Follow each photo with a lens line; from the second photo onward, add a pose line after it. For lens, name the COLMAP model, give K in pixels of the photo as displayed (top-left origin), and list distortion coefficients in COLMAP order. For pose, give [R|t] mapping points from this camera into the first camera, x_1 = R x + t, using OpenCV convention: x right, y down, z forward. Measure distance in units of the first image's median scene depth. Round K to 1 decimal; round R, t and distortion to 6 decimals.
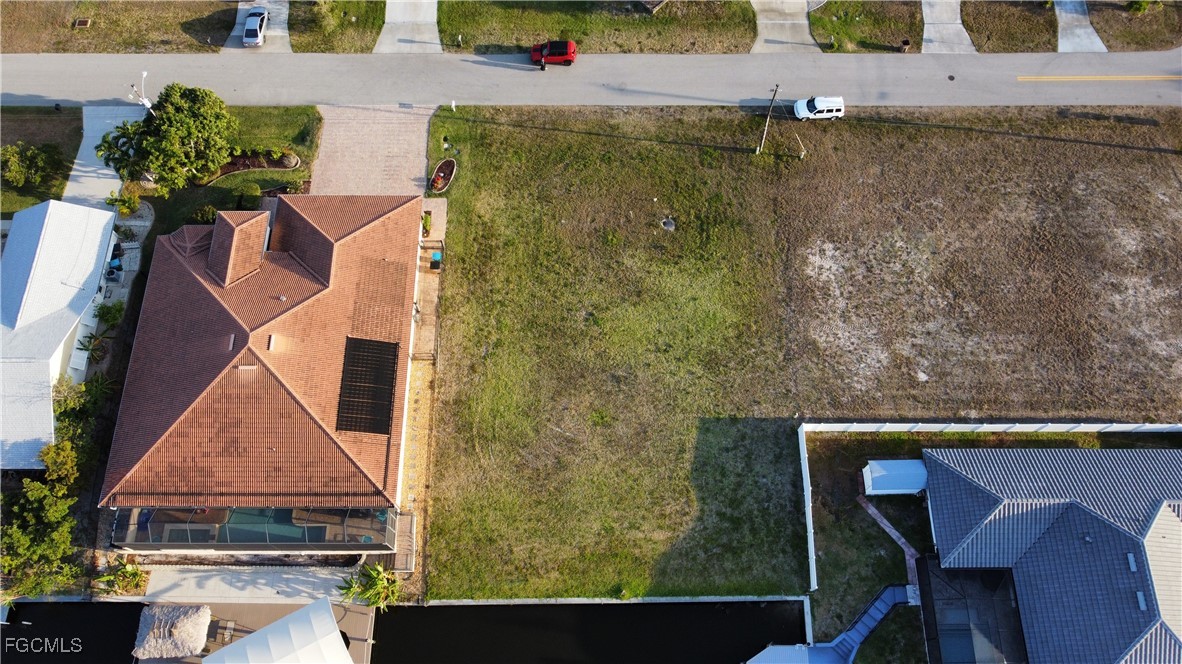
lens RADIAL K [[895.2, 0, 591.1], [0, 895.2, 325.8], [0, 0, 1]] dist [0.012340, -0.014411]
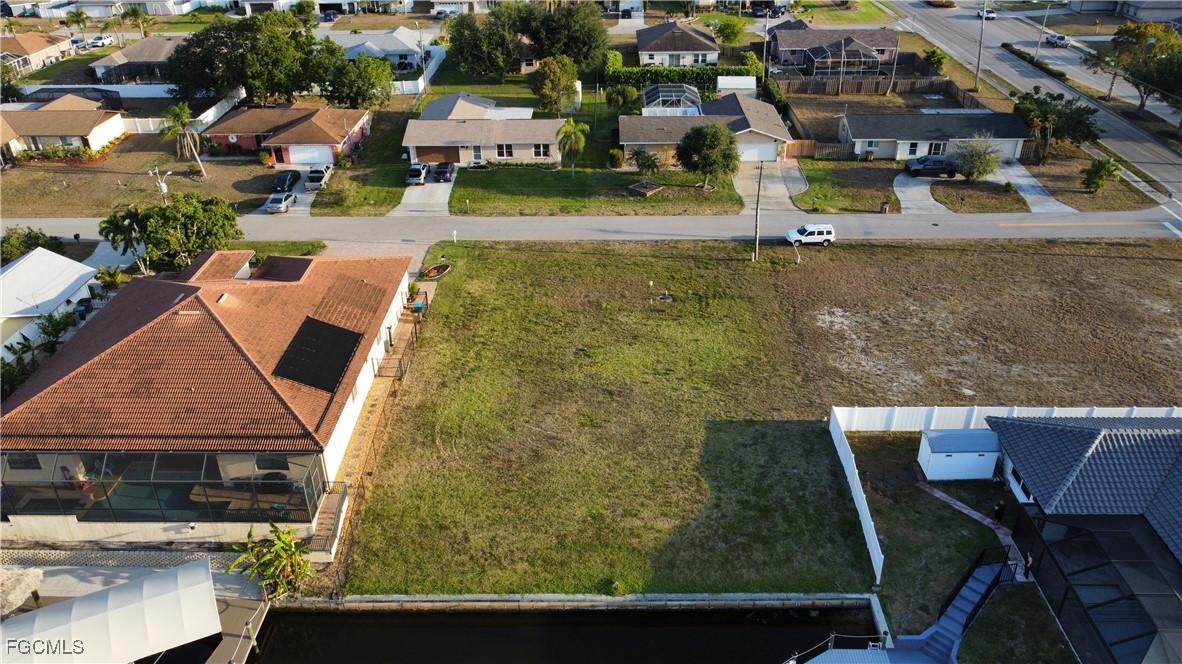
lens RADIAL K [[895.2, 0, 590.8], [0, 895.2, 337.4], [0, 0, 1]] dist [0.012340, -0.014411]
pose [[0.999761, -0.001798, -0.021766, 0.031066], [-0.011738, 0.796174, -0.604954, 0.561800], [0.018417, 0.605065, 0.795963, 0.297939]]
